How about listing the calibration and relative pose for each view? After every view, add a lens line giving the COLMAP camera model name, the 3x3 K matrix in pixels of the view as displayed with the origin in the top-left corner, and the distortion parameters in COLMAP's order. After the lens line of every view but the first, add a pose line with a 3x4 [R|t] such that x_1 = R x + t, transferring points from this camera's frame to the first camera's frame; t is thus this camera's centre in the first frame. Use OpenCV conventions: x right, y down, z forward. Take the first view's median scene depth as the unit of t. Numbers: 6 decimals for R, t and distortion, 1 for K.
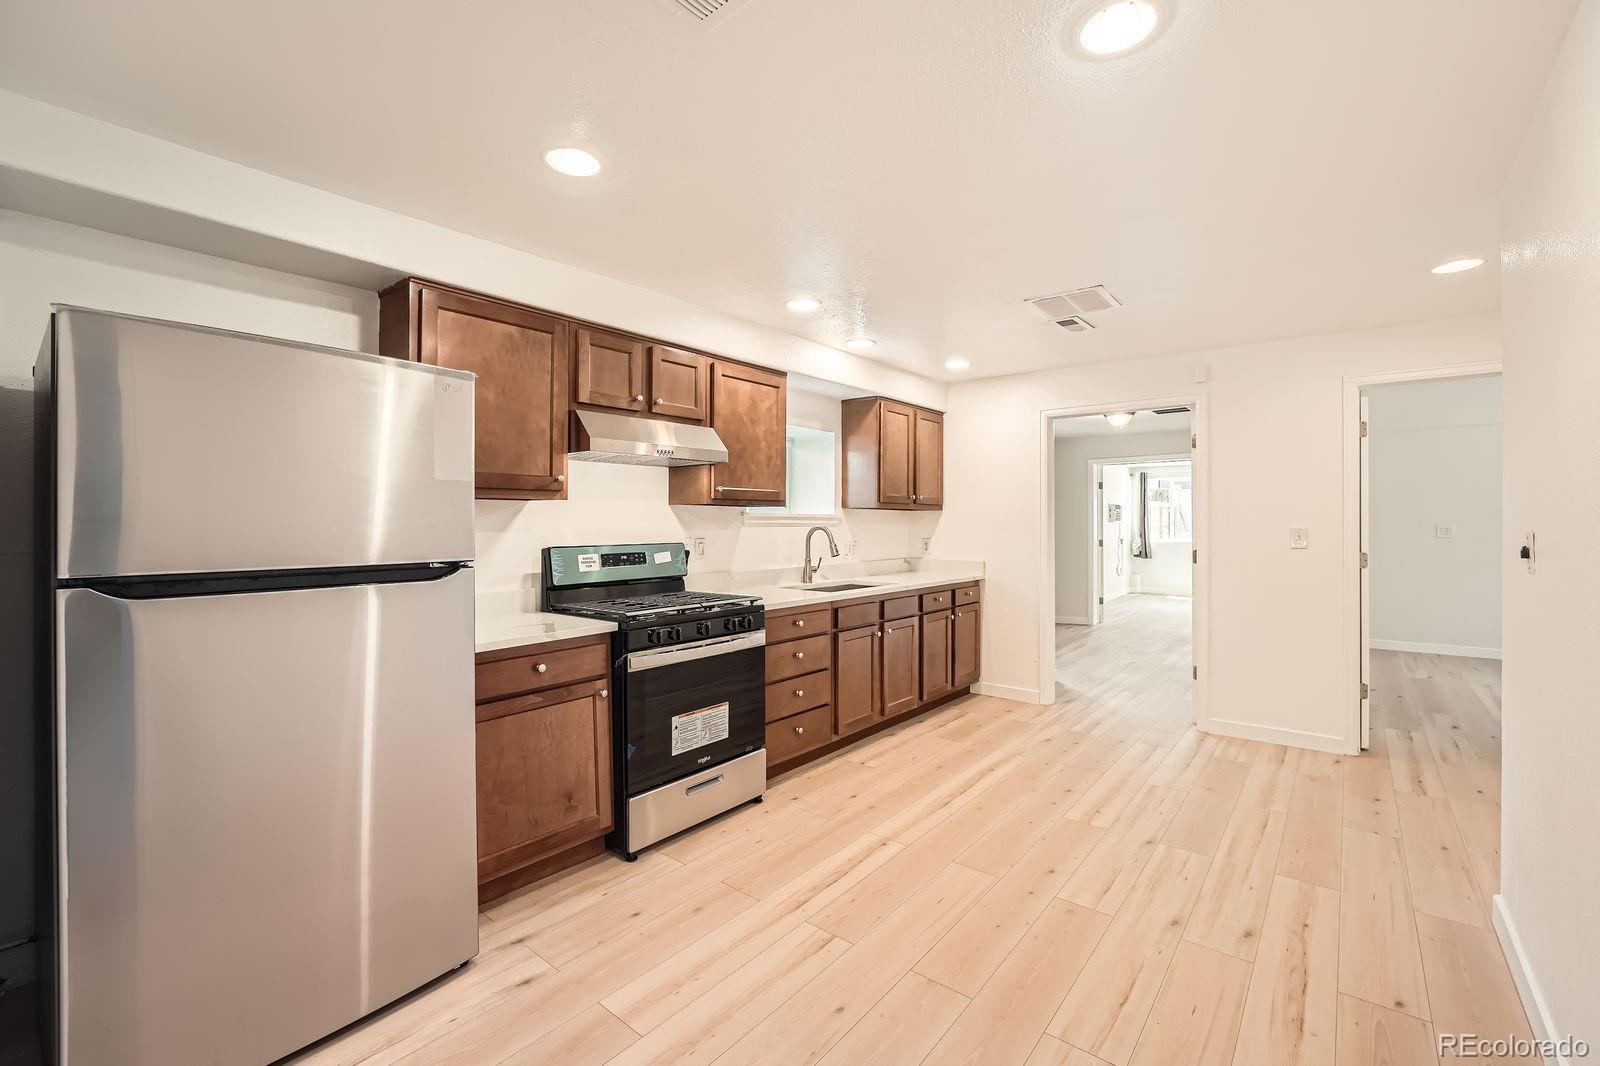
lens RADIAL K [[674.6, 0, 810.7], [0, 674.6, 521.8], [0, 0, 1]] dist [-0.013417, 0.000314]
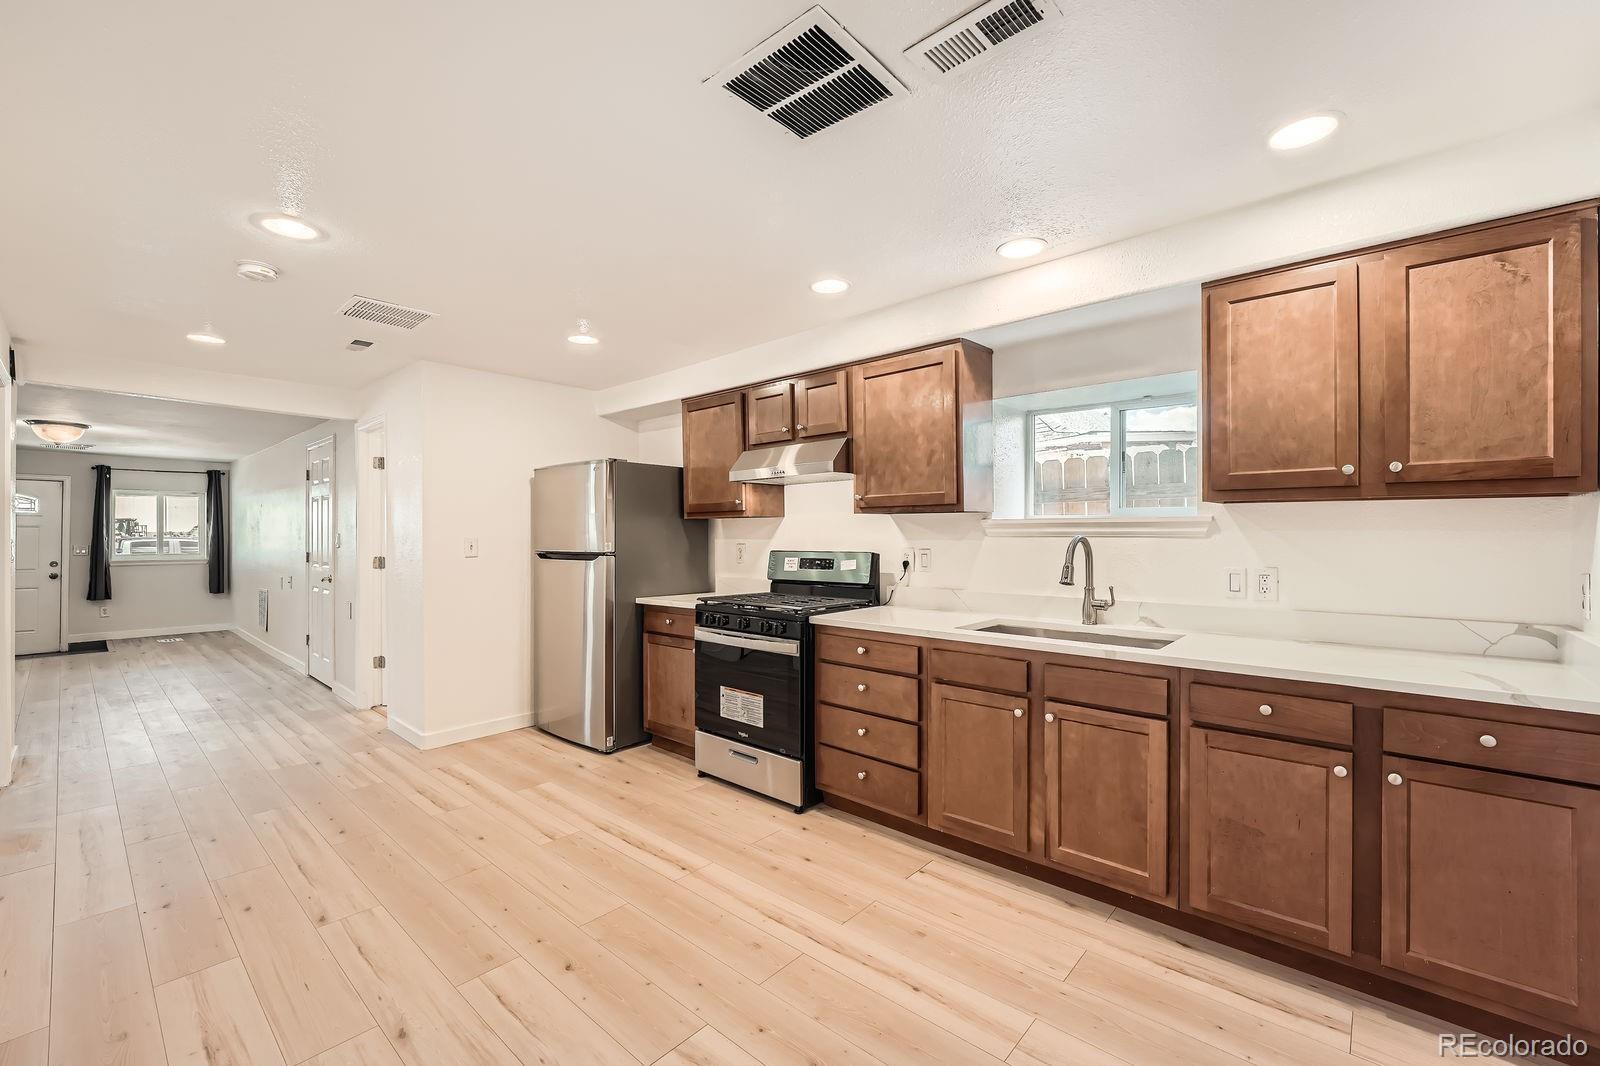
lens RADIAL K [[674.6, 0, 806.0], [0, 674.6, 532.2], [0, 0, 1]] dist [-0.013417, 0.000314]
pose [[-0.049495, -0.001355, -0.998773, 0.898576], [0.005142, 0.999985, -0.001612, 0.002235], [0.998761, -0.005216, -0.049487, 1.039984]]
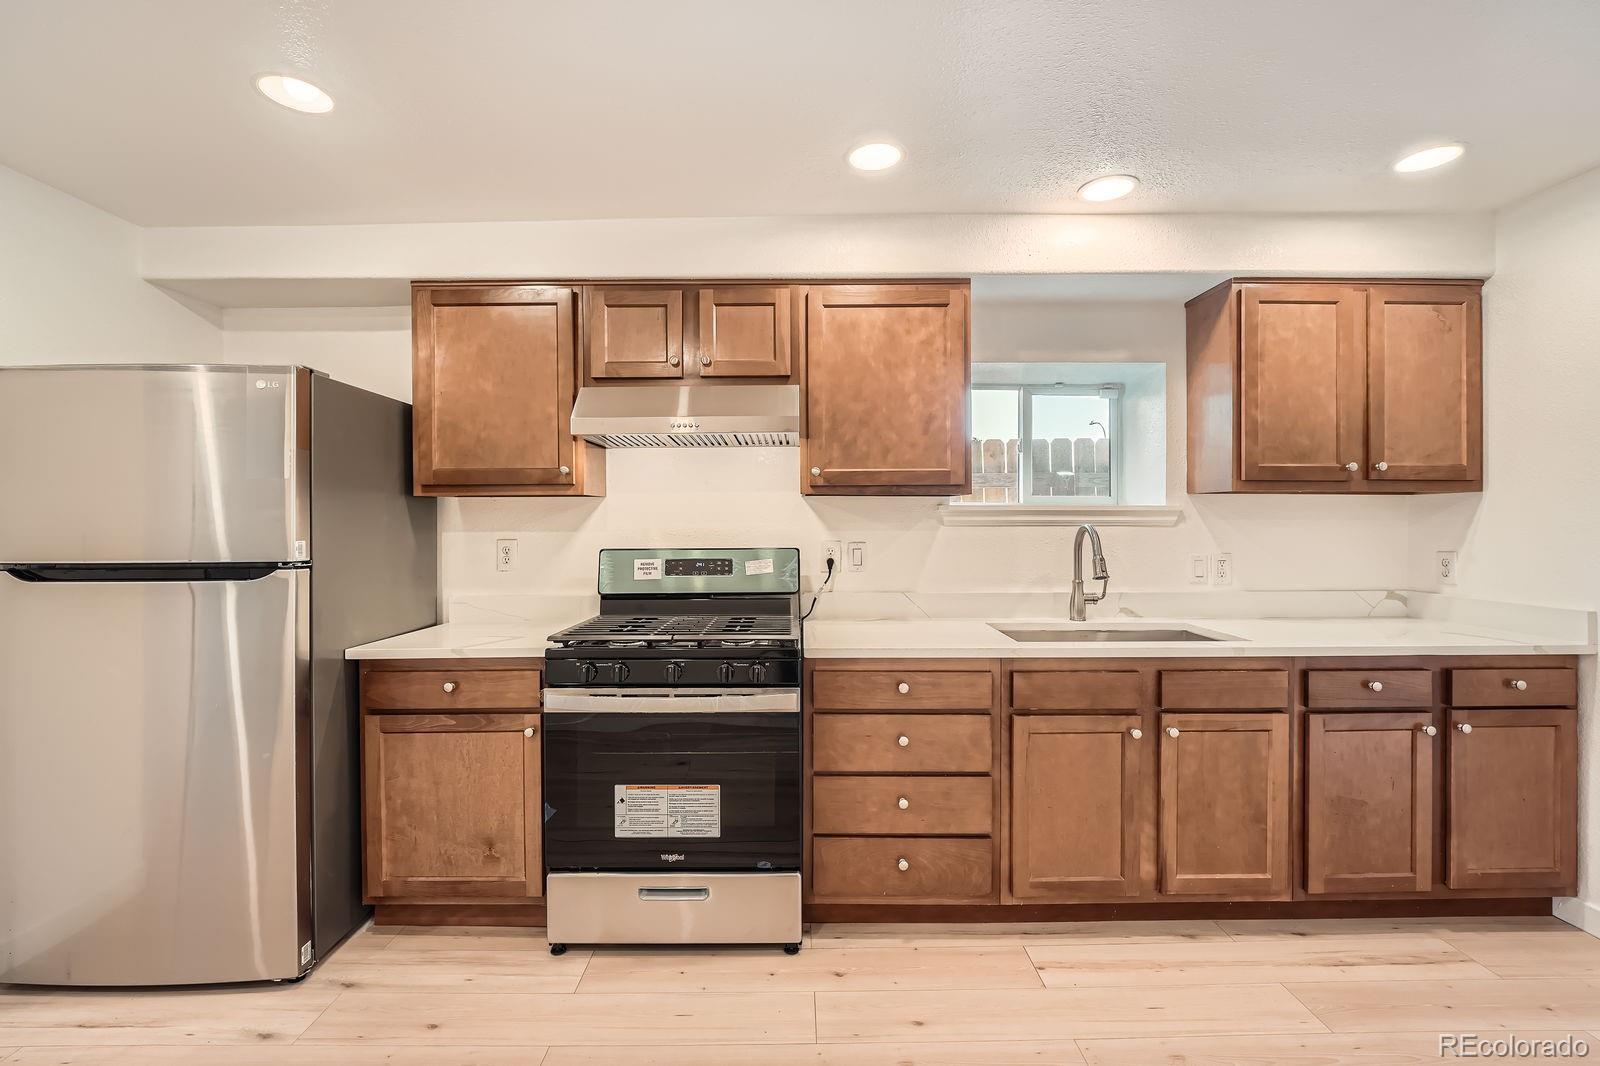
lens RADIAL K [[699.2, 0, 807.4], [0, 699.2, 520.0], [0, 0, 1]] dist [-0.014838, 0.001624]
pose [[0.636932, -0.001660, -0.770918, 0.439728], [0.003700, 0.999993, 0.000904, -0.000122], [0.770911, -0.003429, 0.636934, 0.574012]]
